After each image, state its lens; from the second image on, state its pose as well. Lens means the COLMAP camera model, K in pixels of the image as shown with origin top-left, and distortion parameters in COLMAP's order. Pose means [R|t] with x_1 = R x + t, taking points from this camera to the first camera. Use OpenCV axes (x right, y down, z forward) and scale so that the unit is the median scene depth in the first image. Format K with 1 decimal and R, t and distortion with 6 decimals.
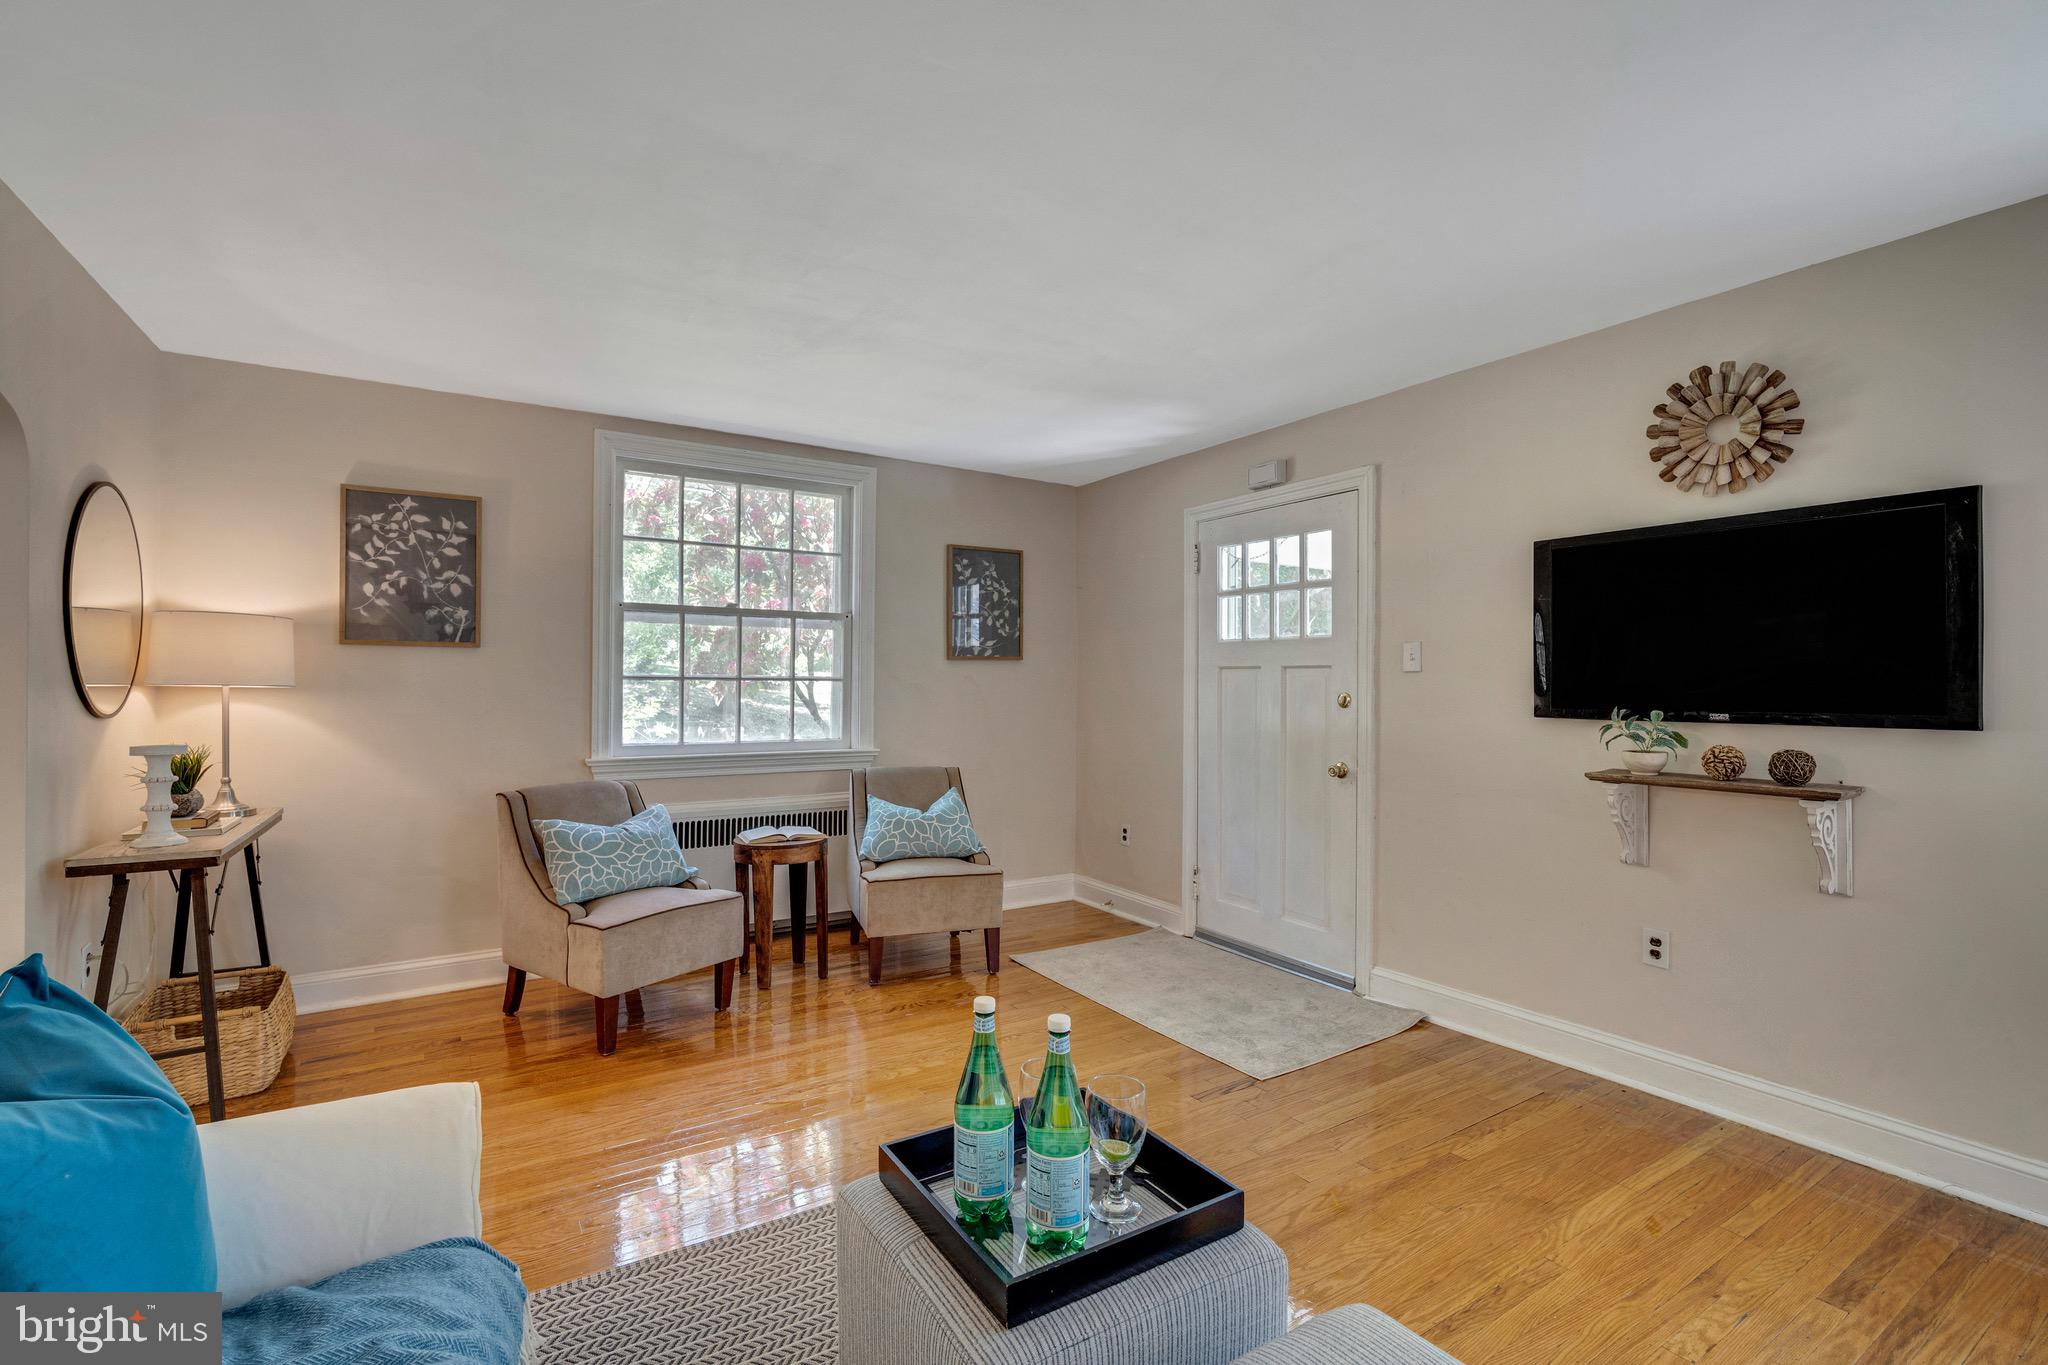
lens RADIAL K [[905.7, 0, 1015.0], [0, 905.7, 687.5], [0, 0, 1]] dist [-0.010504, 0.001762]
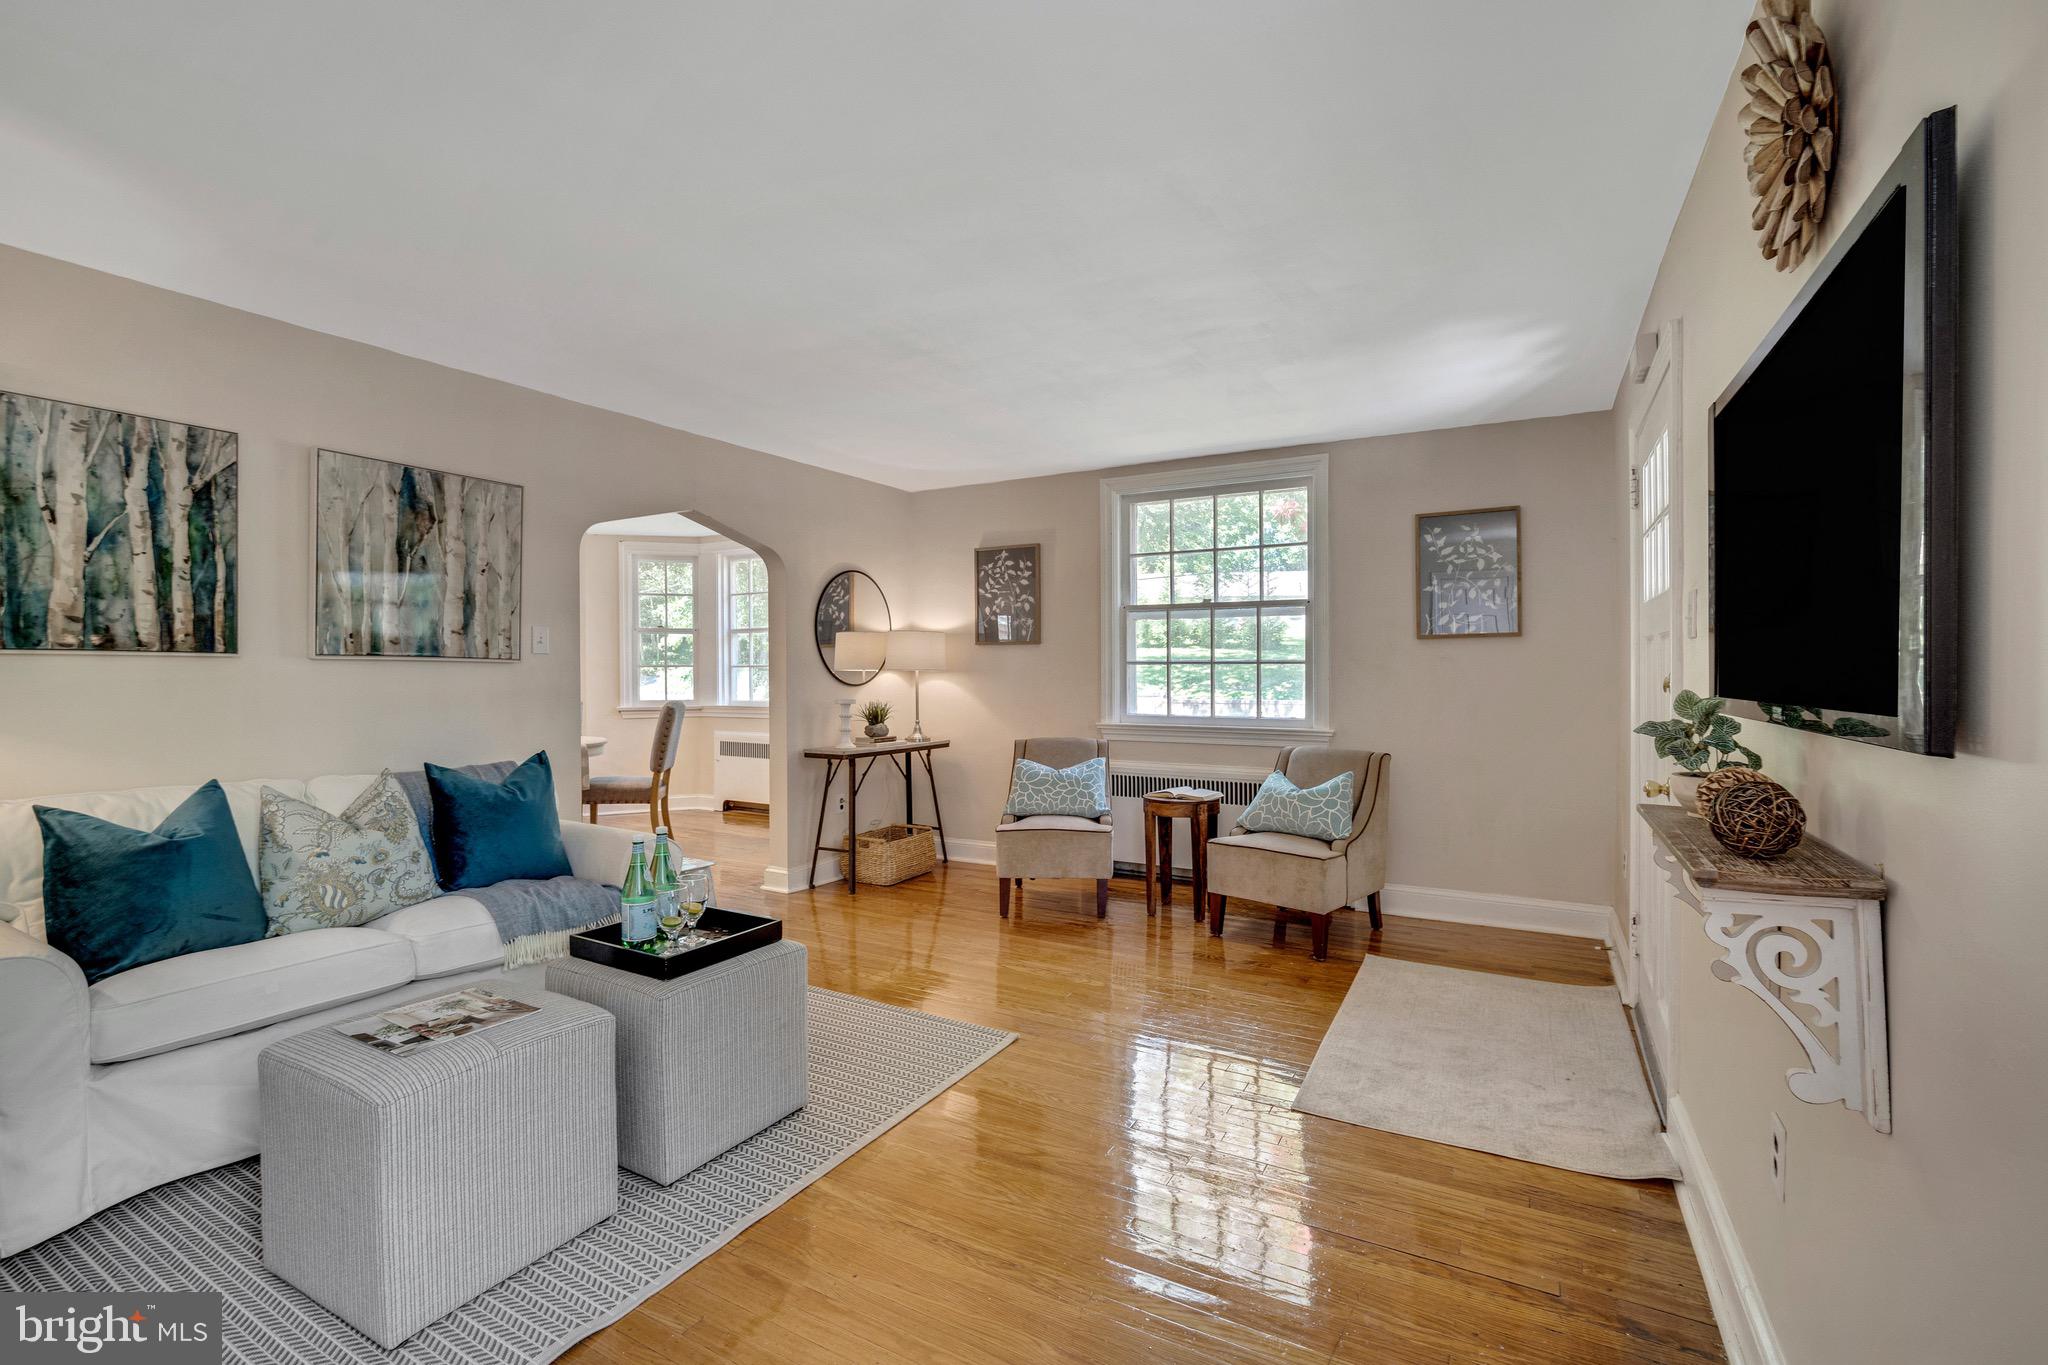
lens RADIAL K [[905.7, 0, 1019.2], [0, 905.7, 689.0], [0, 0, 1]] dist [-0.010504, 0.001762]
pose [[0.467700, 0.013117, -0.883790, 0.754889], [0.000258, 0.999888, 0.014976, 0.008028], [0.883887, -0.007232, 0.467644, 0.283102]]
